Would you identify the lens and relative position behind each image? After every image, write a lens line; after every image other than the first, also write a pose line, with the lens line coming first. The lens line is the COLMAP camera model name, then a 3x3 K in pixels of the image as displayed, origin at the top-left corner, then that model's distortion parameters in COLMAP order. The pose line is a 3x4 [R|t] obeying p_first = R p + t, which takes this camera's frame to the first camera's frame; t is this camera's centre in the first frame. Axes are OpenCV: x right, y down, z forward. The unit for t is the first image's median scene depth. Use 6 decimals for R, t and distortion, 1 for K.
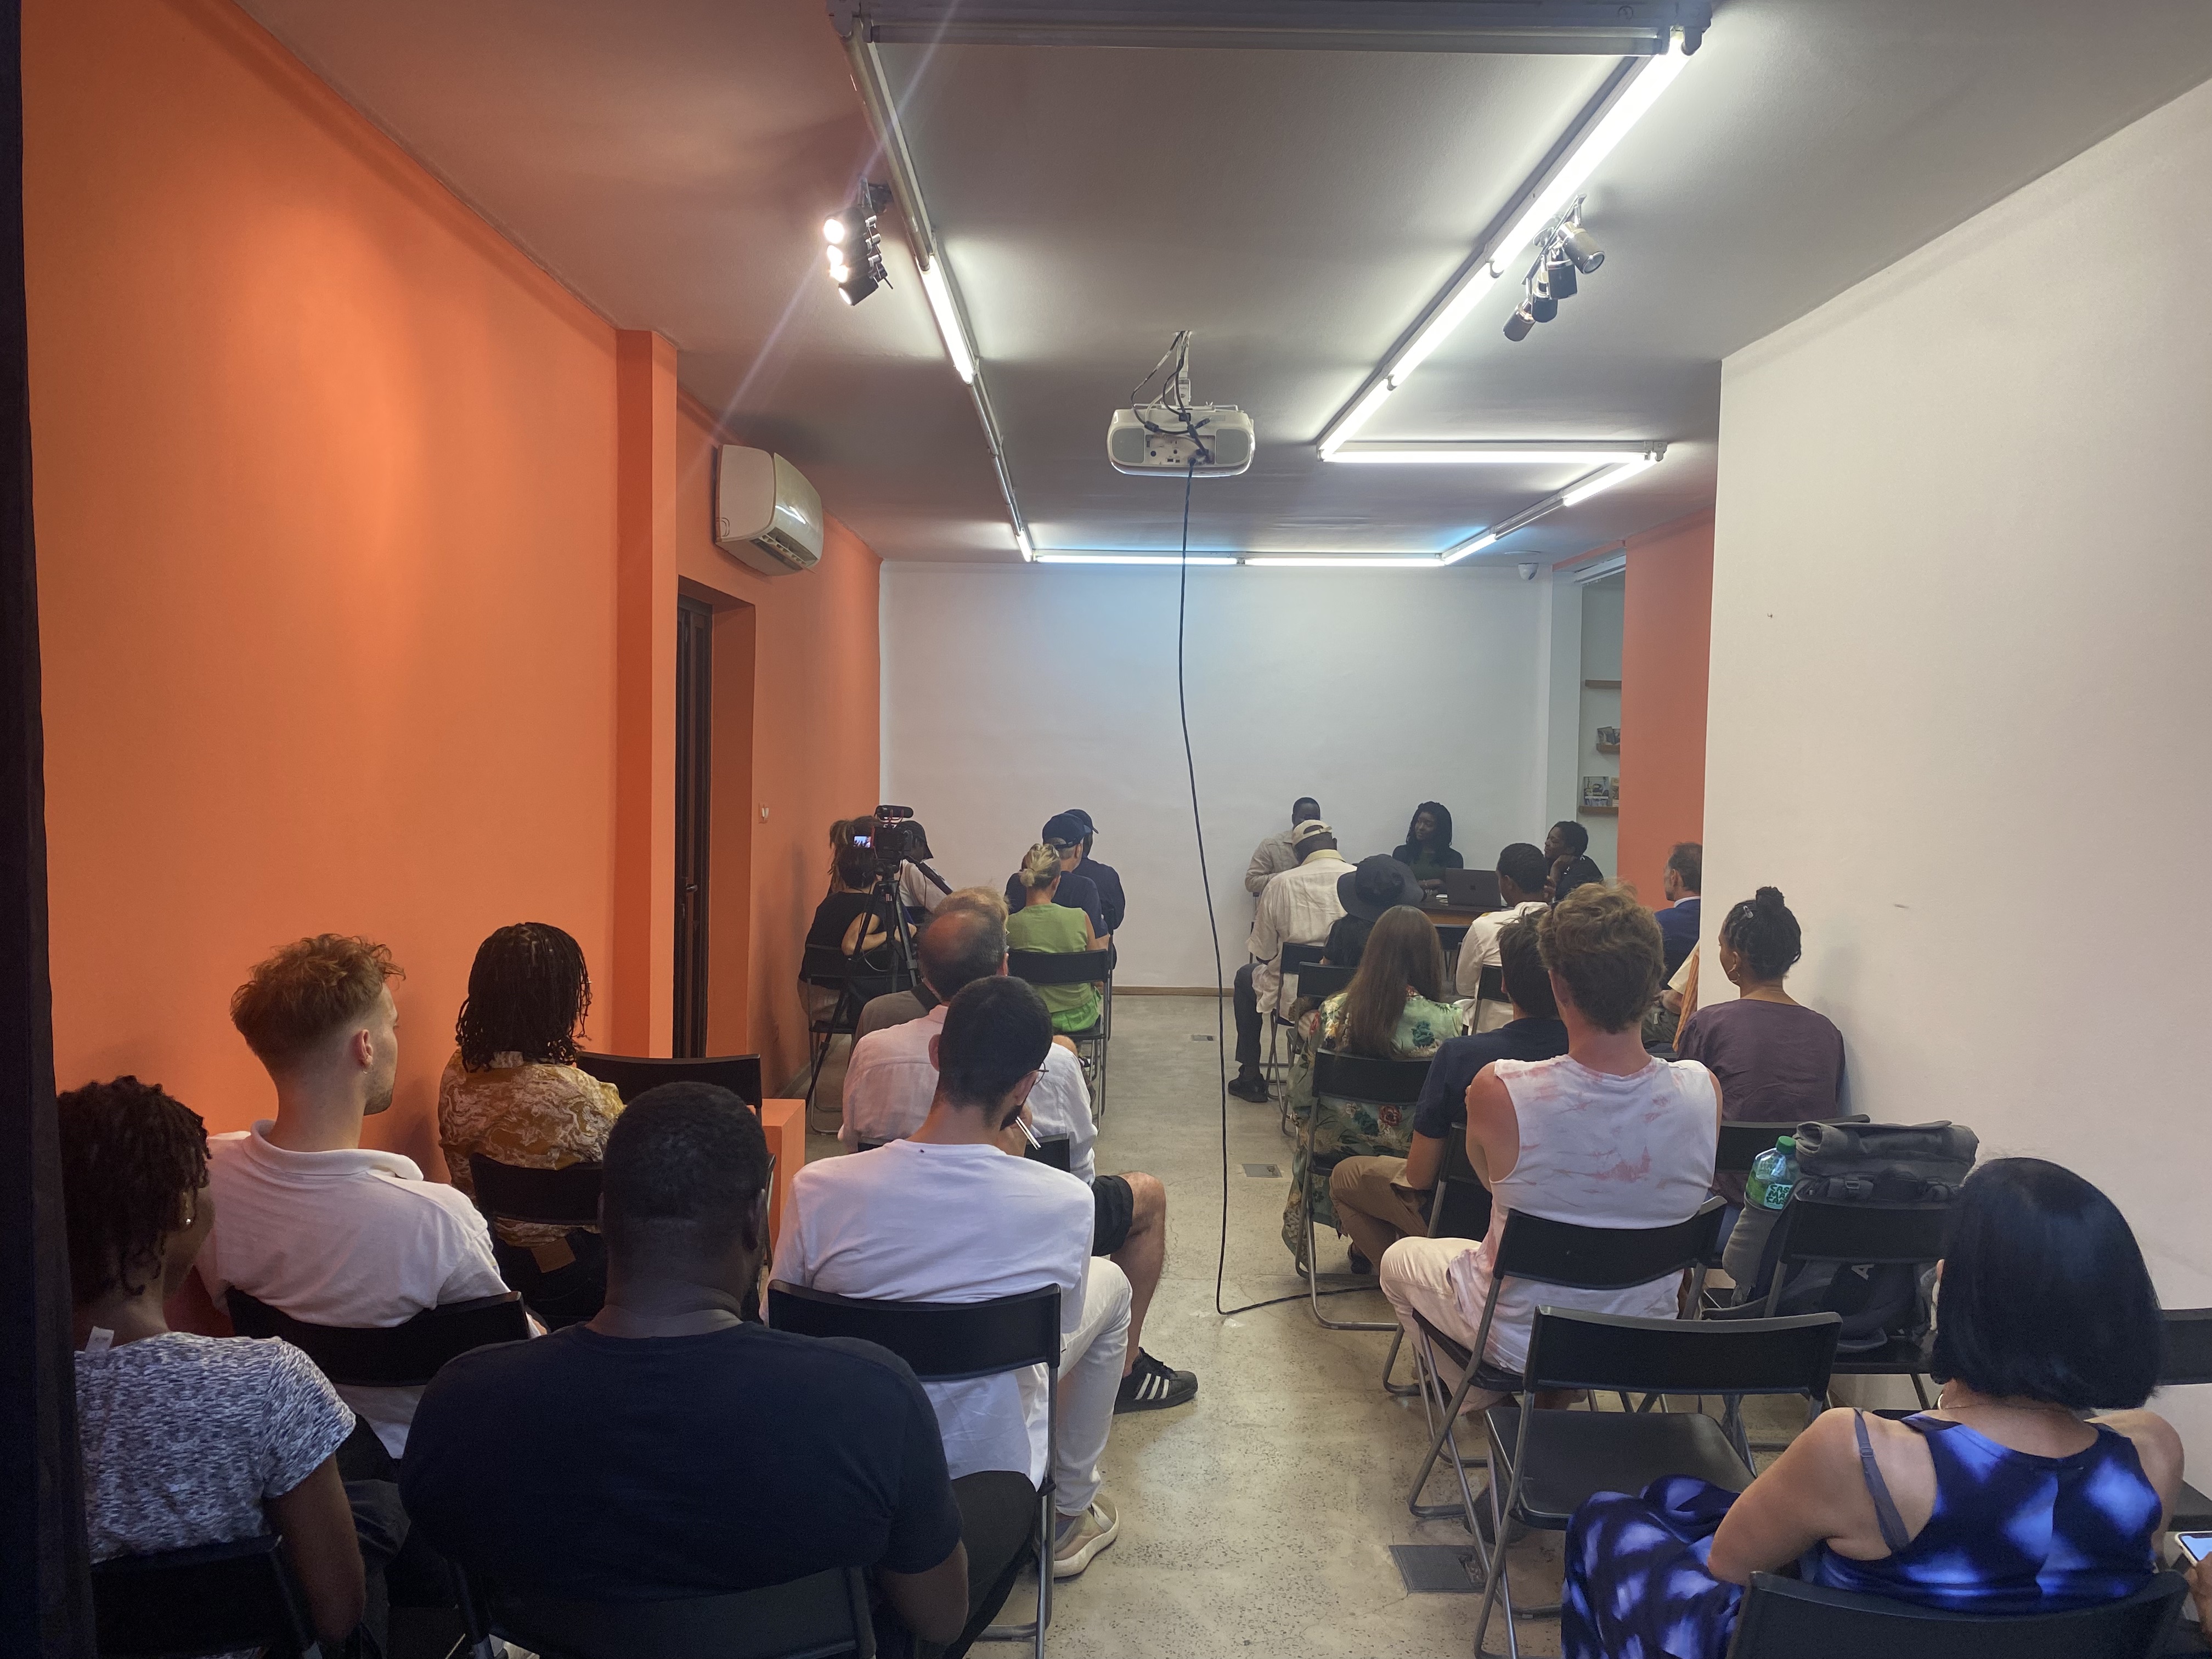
lens RADIAL K [[1681.1, 0, 1103.3], [0, 1681.1, 832.1], [0, 0, 1]] dist [0.026208, -0.030025]
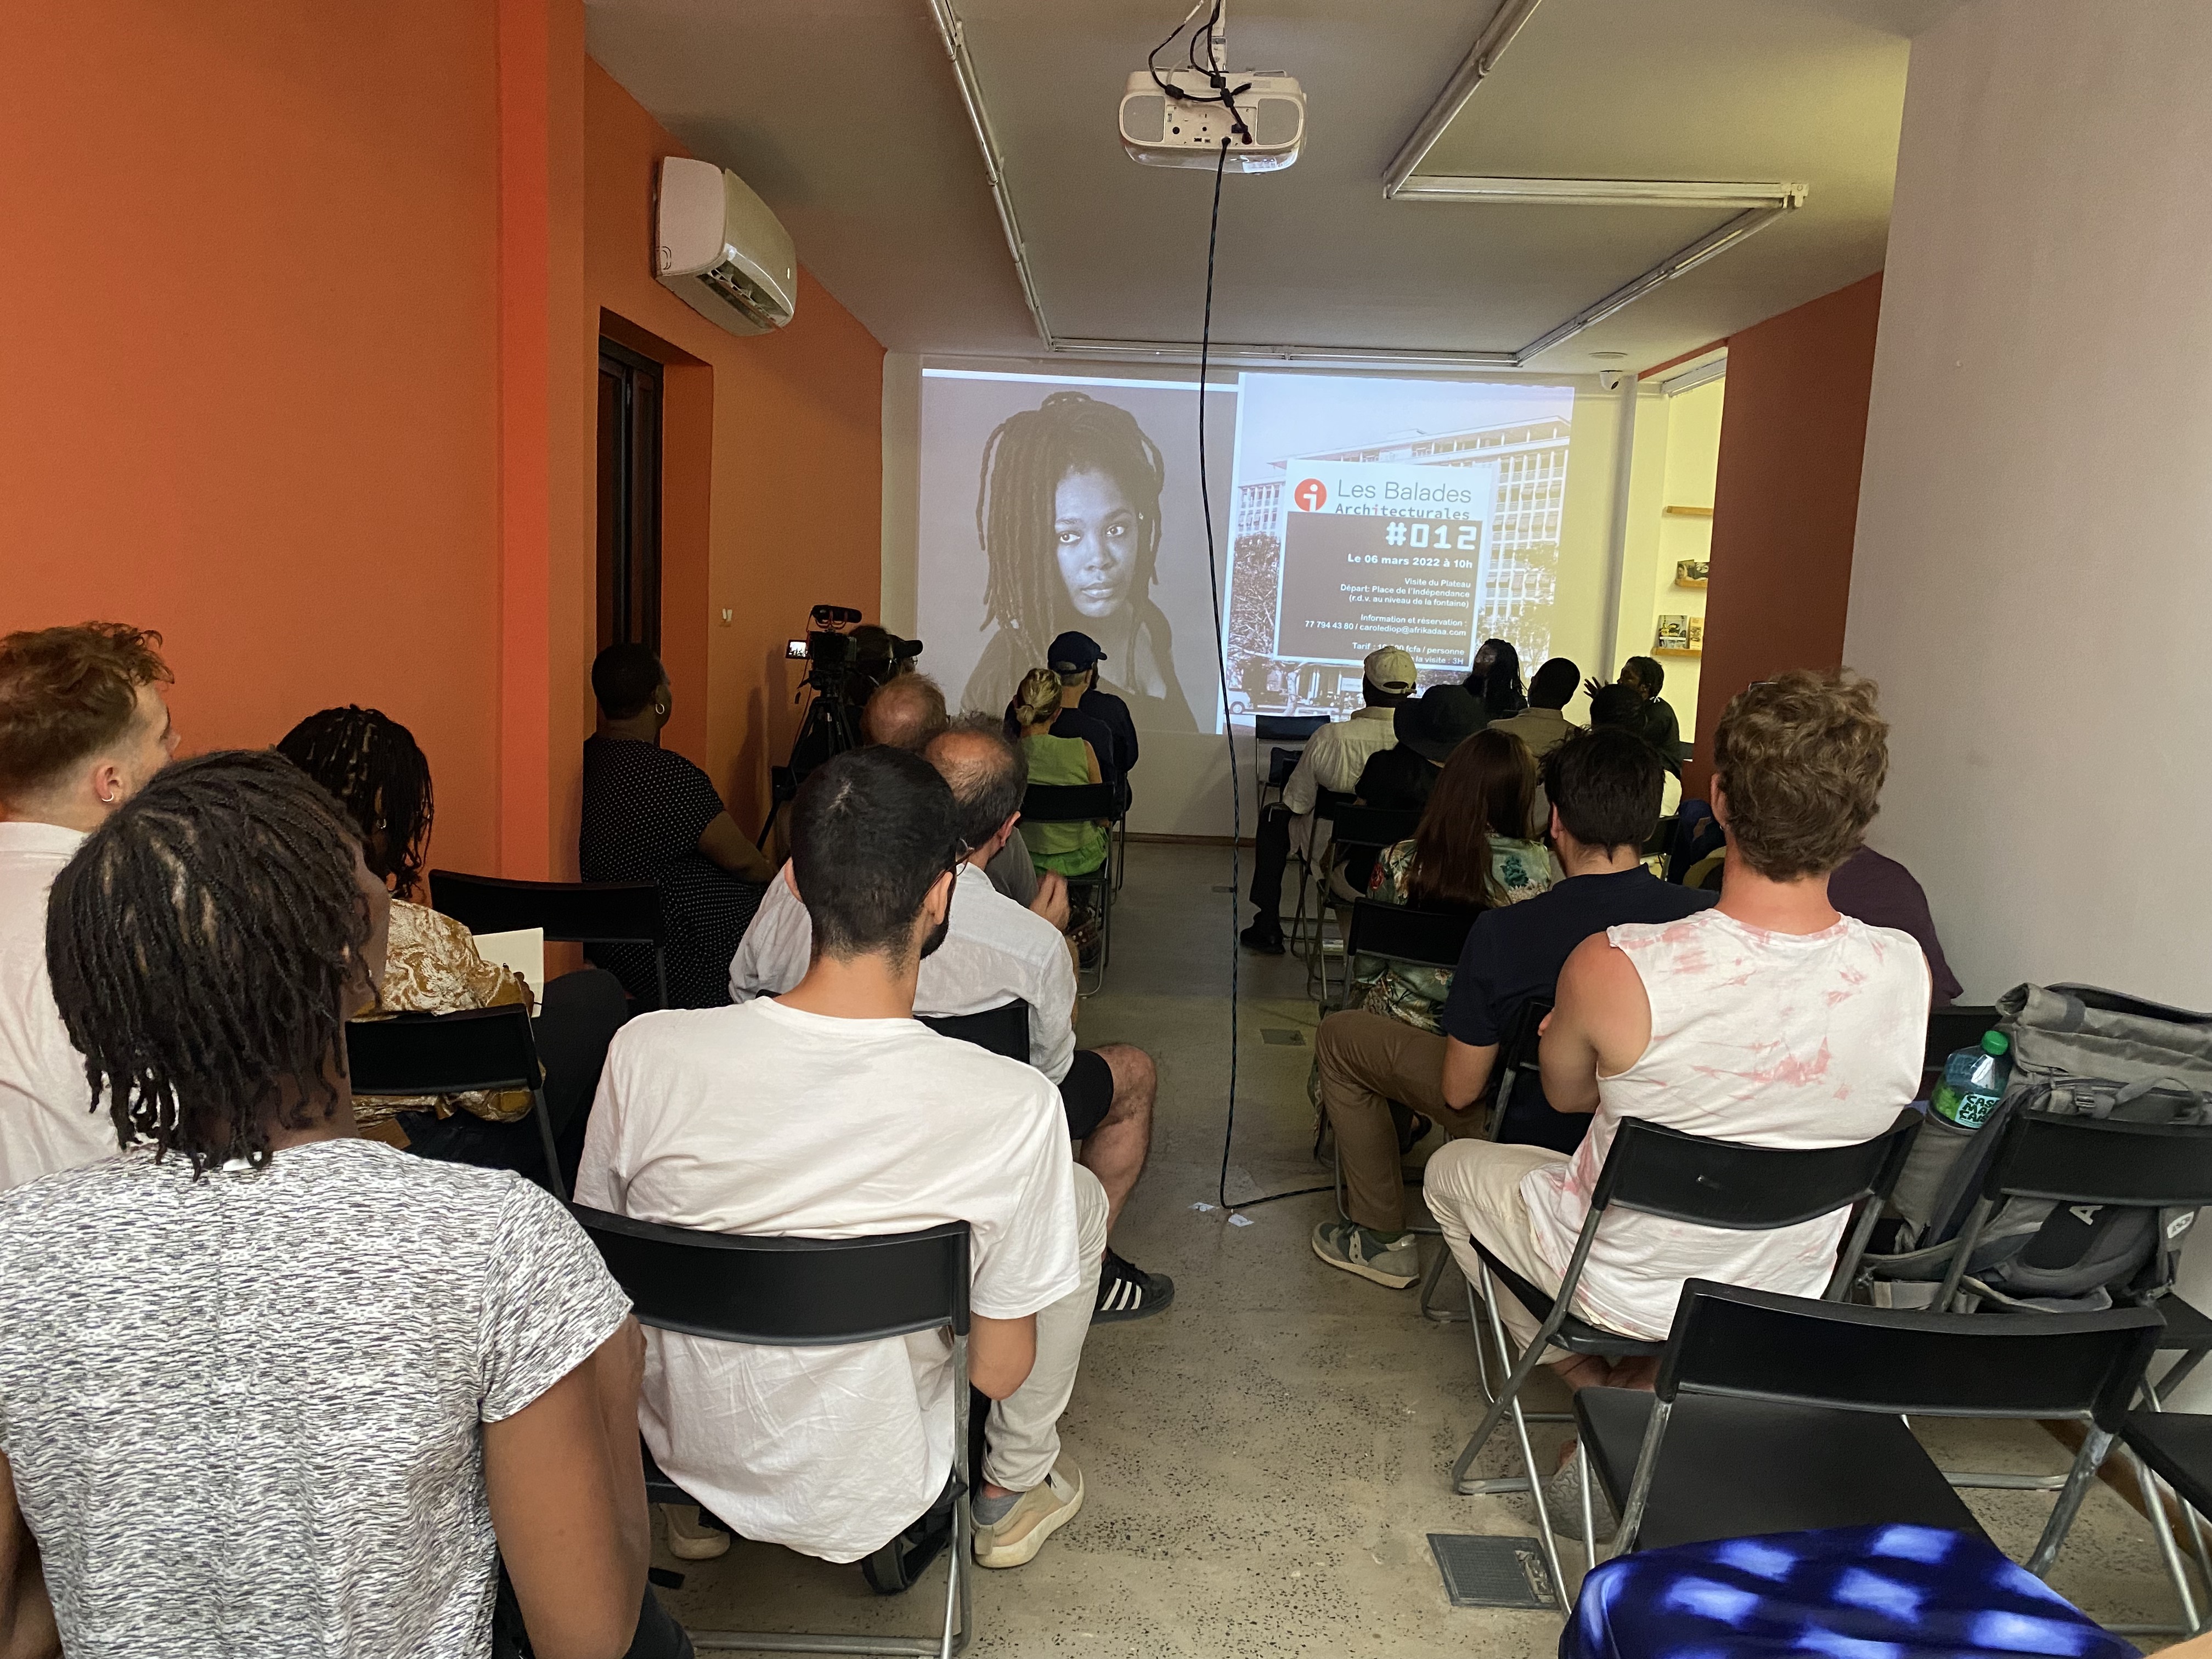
lens RADIAL K [[1681.1, 0, 1103.3], [0, 1681.1, 832.1], [0, 0, 1]] dist [0.026208, -0.030025]
pose [[0.999371, 0.030161, -0.018653, 0.025422], [-0.028484, 0.996023, 0.084425, 0.041061], [0.021125, -0.083840, 0.996255, 0.244526]]
